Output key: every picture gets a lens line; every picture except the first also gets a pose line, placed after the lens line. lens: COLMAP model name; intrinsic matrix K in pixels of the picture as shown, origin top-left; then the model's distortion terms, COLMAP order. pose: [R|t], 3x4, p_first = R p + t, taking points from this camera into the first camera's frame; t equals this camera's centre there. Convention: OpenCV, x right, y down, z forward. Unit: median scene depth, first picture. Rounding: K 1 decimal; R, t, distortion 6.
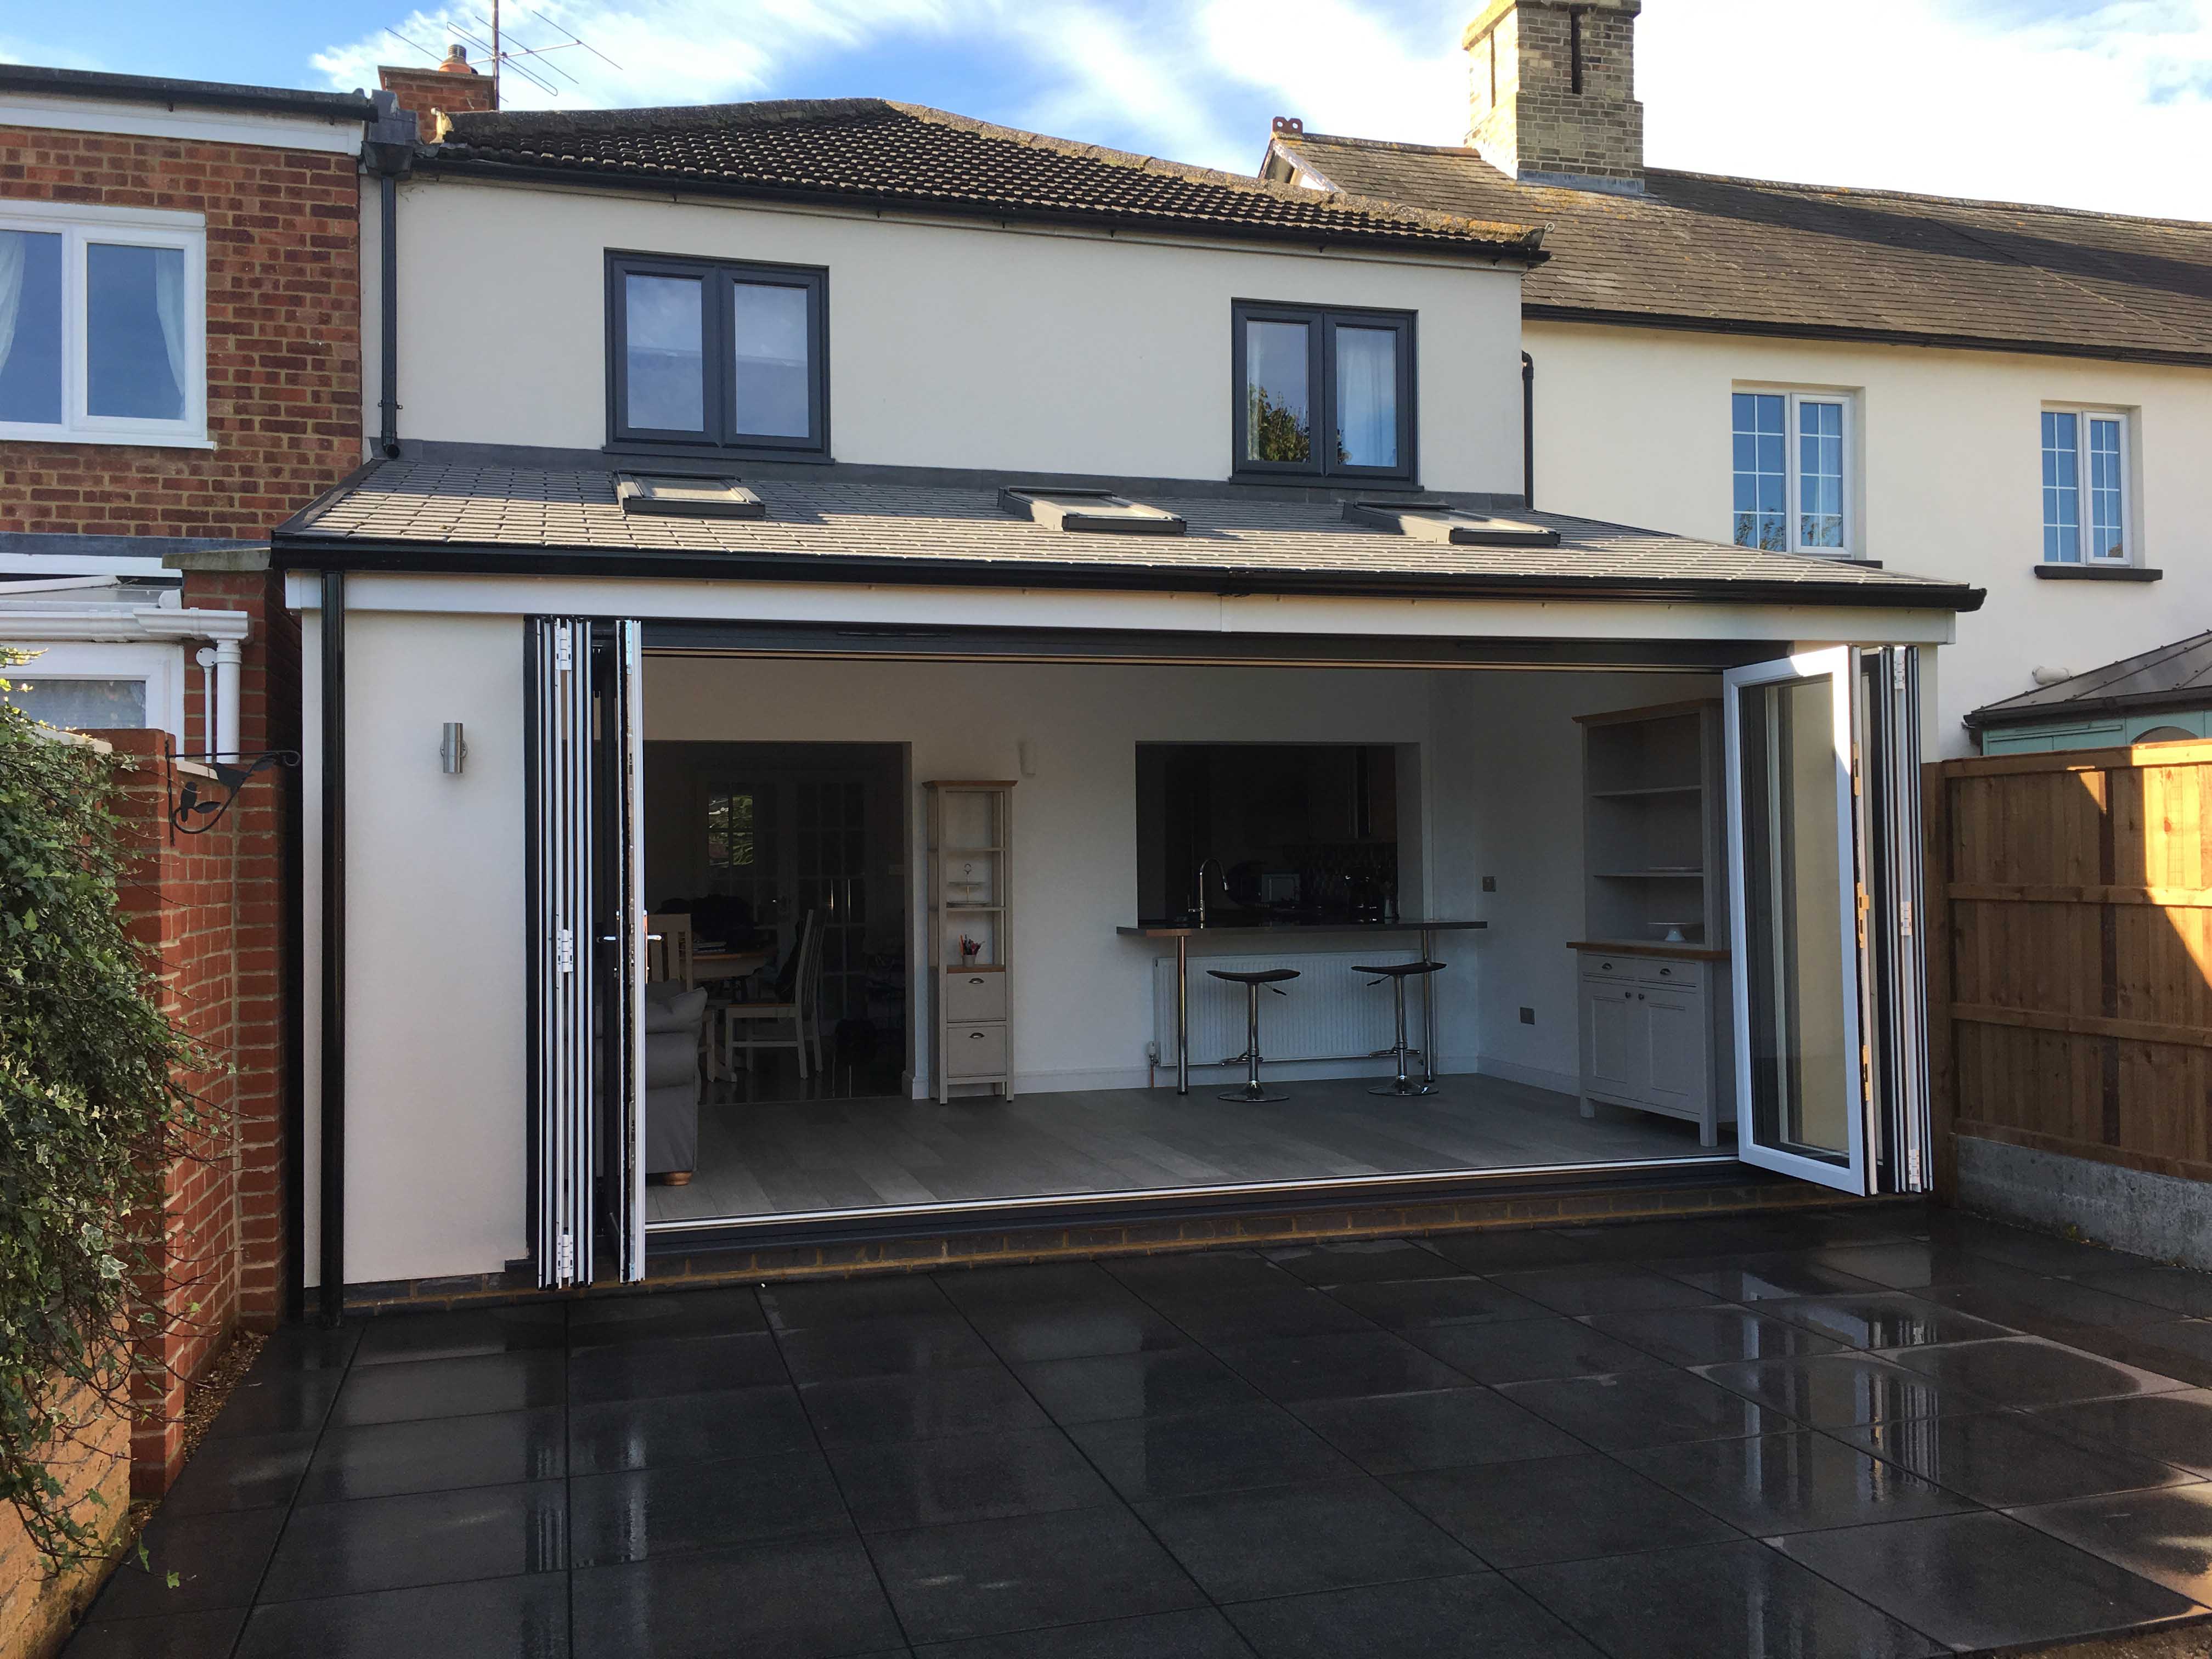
lens RADIAL K [[1875.7, 0, 1104.1], [0, 1875.7, 816.5], [0, 0, 1]] dist [0.082270, -0.106911]
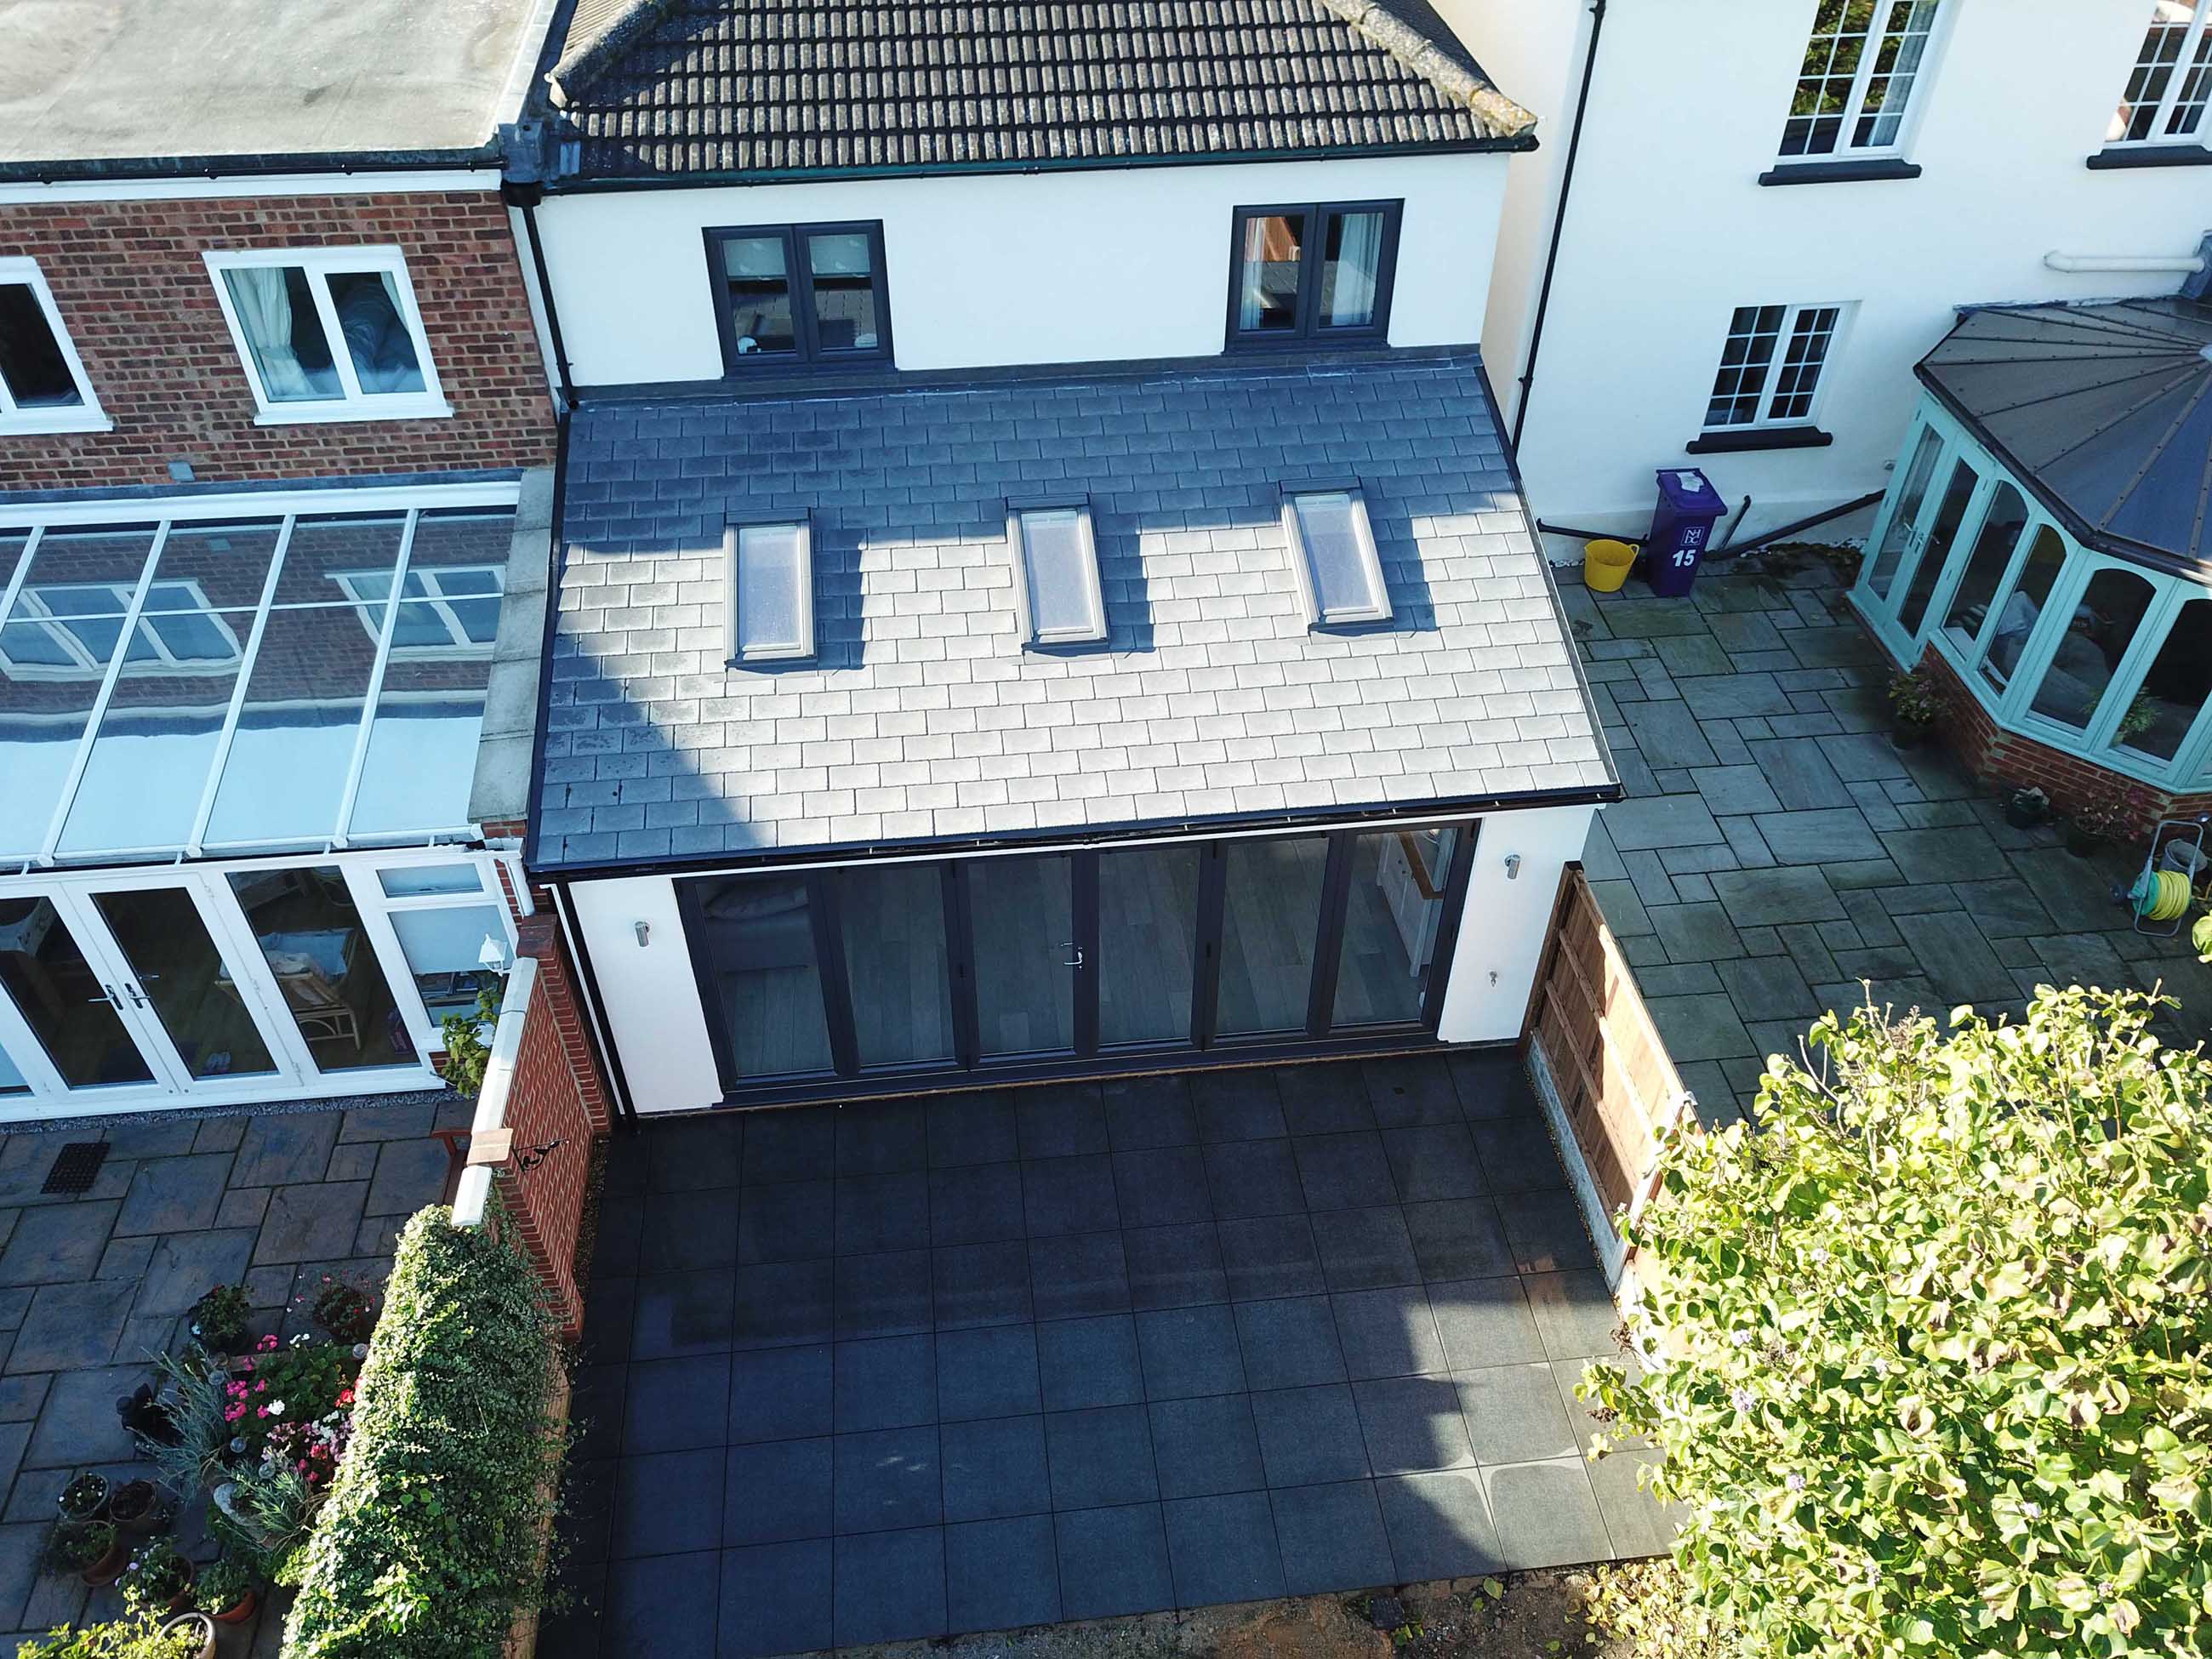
lens RADIAL K [[1687.1, 0, 1107.7], [0, 1687.1, 869.6], [0, 0, 1]] dist [0.003157, 0.007622]
pose [[0.986028, 0.126667, -0.108187, 0.180058], [-0.014721, 0.713179, 0.700827, -0.822874], [0.165928, -0.689442, 0.705080, -0.022979]]
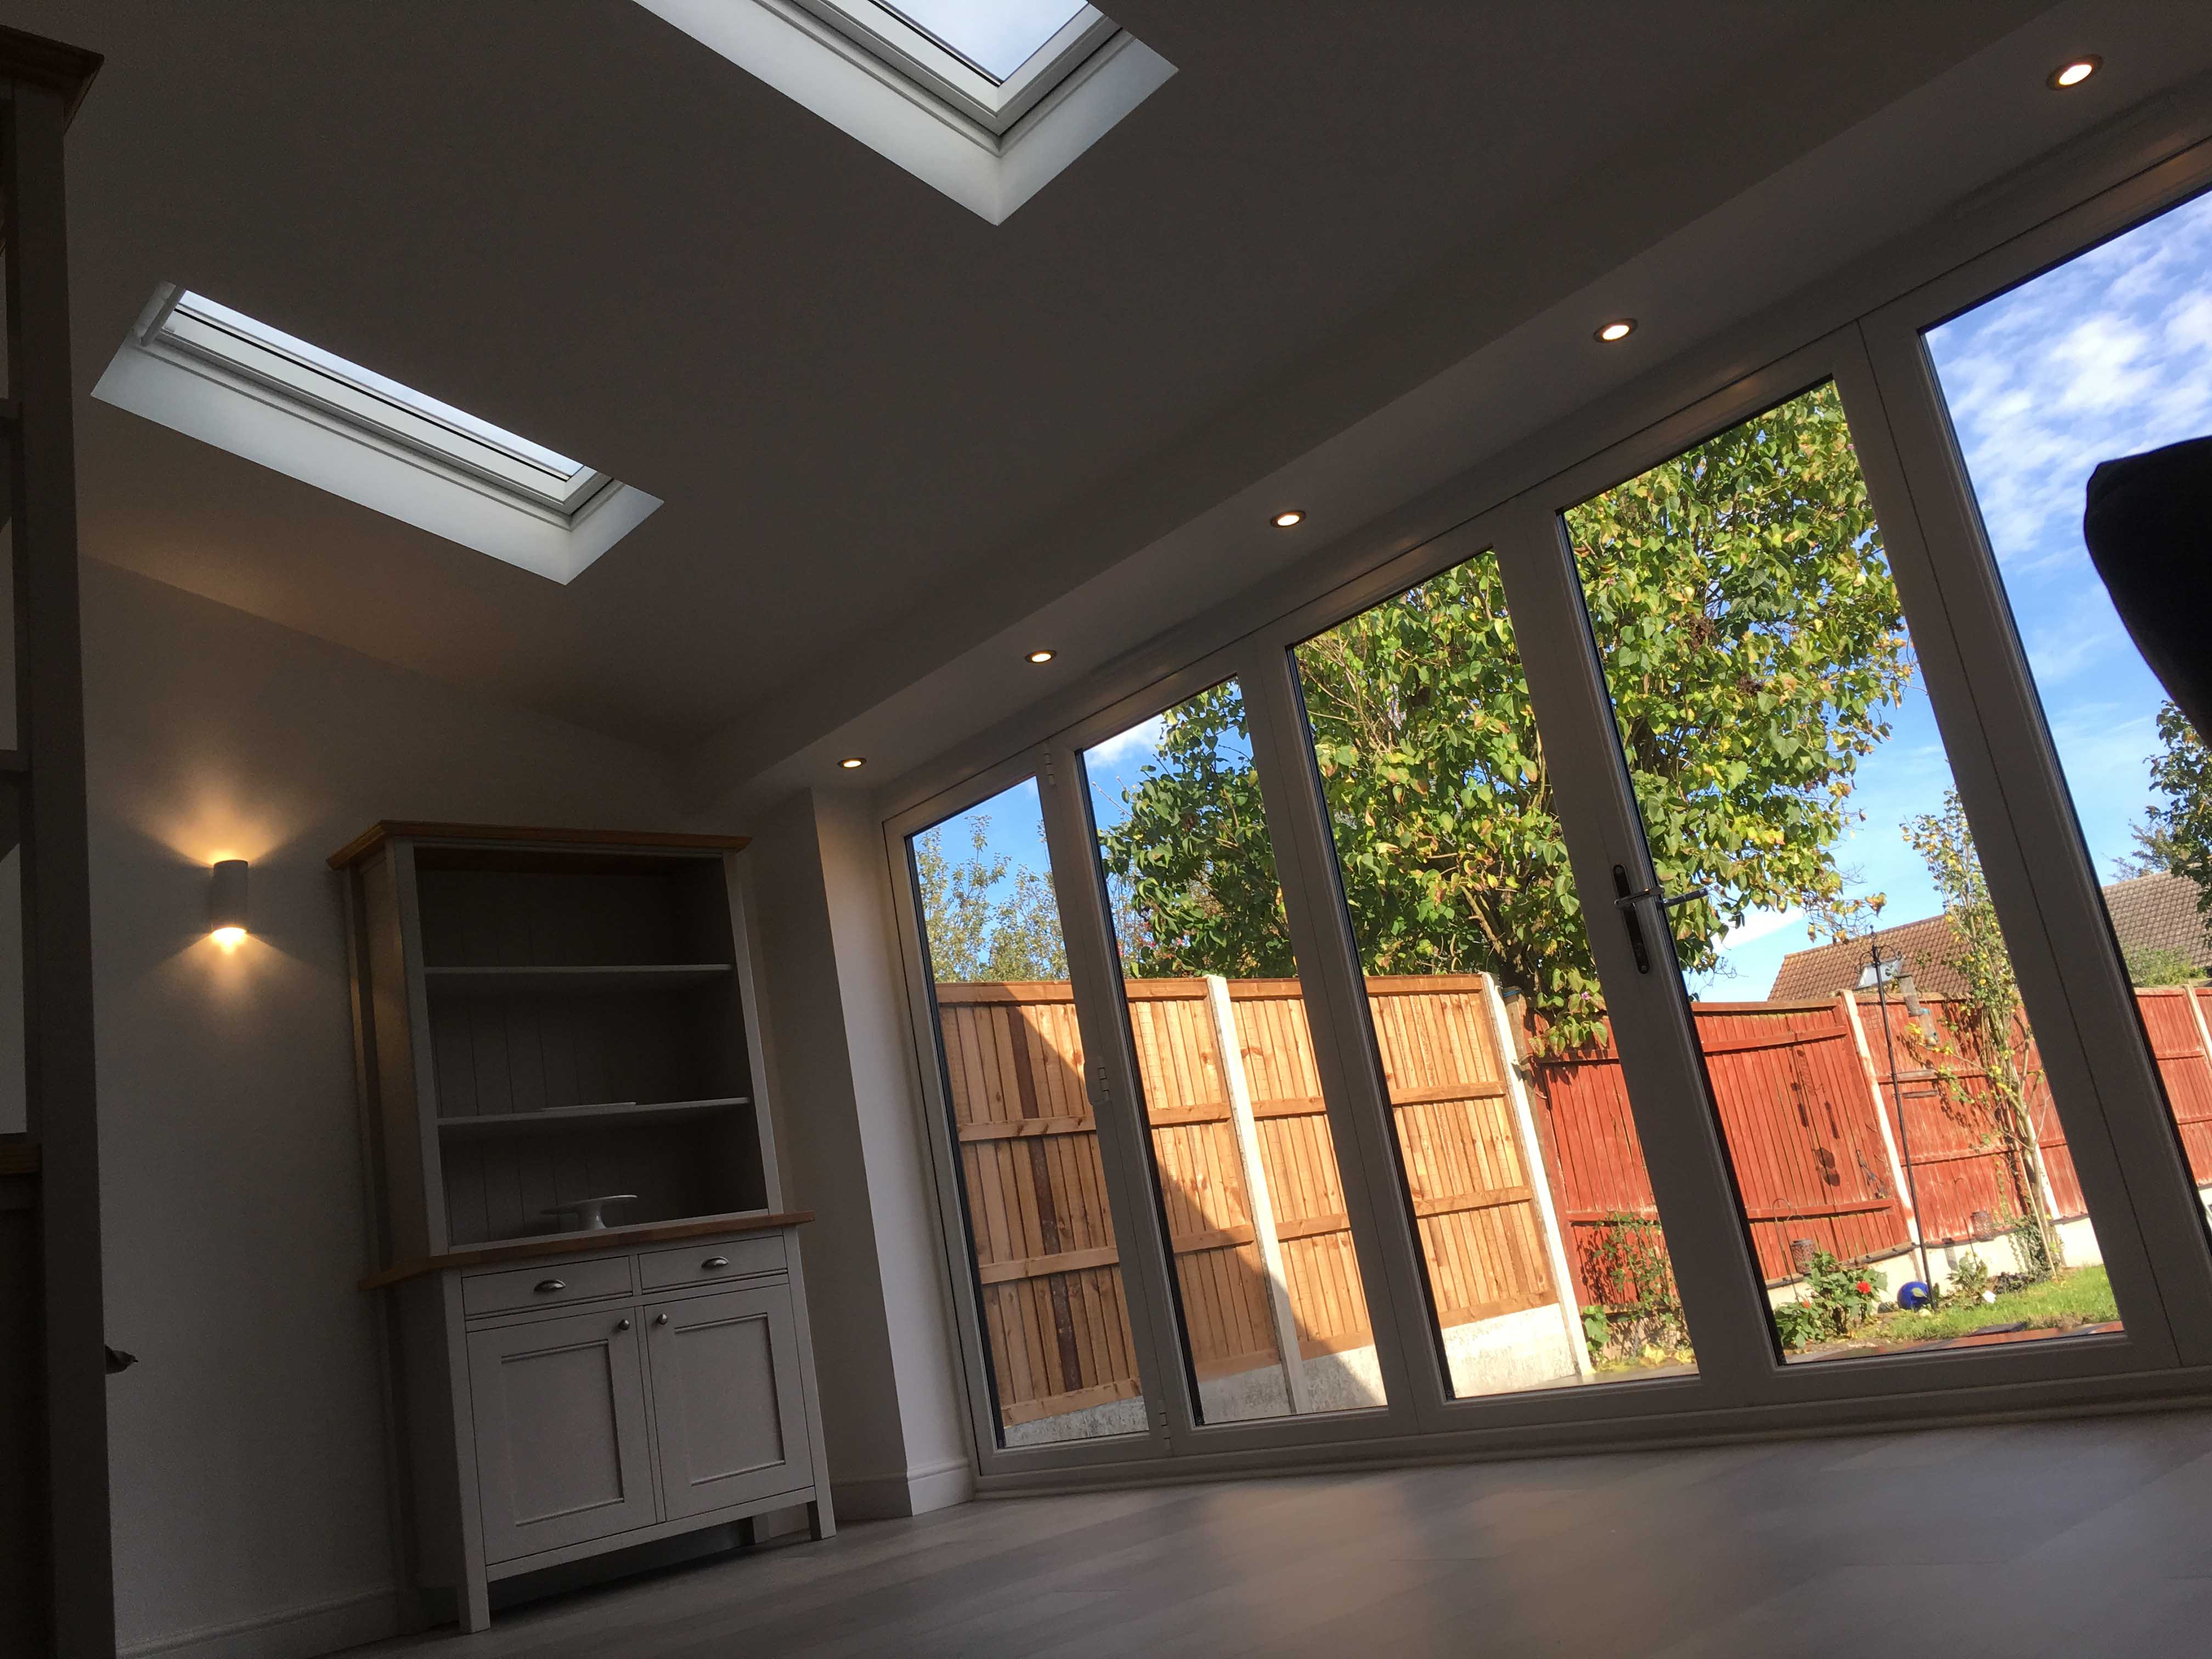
lens RADIAL K [[1875.7, 0, 1073.5], [0, 1875.7, 809.5], [0, 0, 1]] dist [0.082270, -0.106911]
pose [[-0.418695, 0.313562, 0.852276, -0.274548], [0.156091, 0.949380, -0.272605, 0.115406], [-0.894612, 0.018894, -0.446444, 1.062171]]
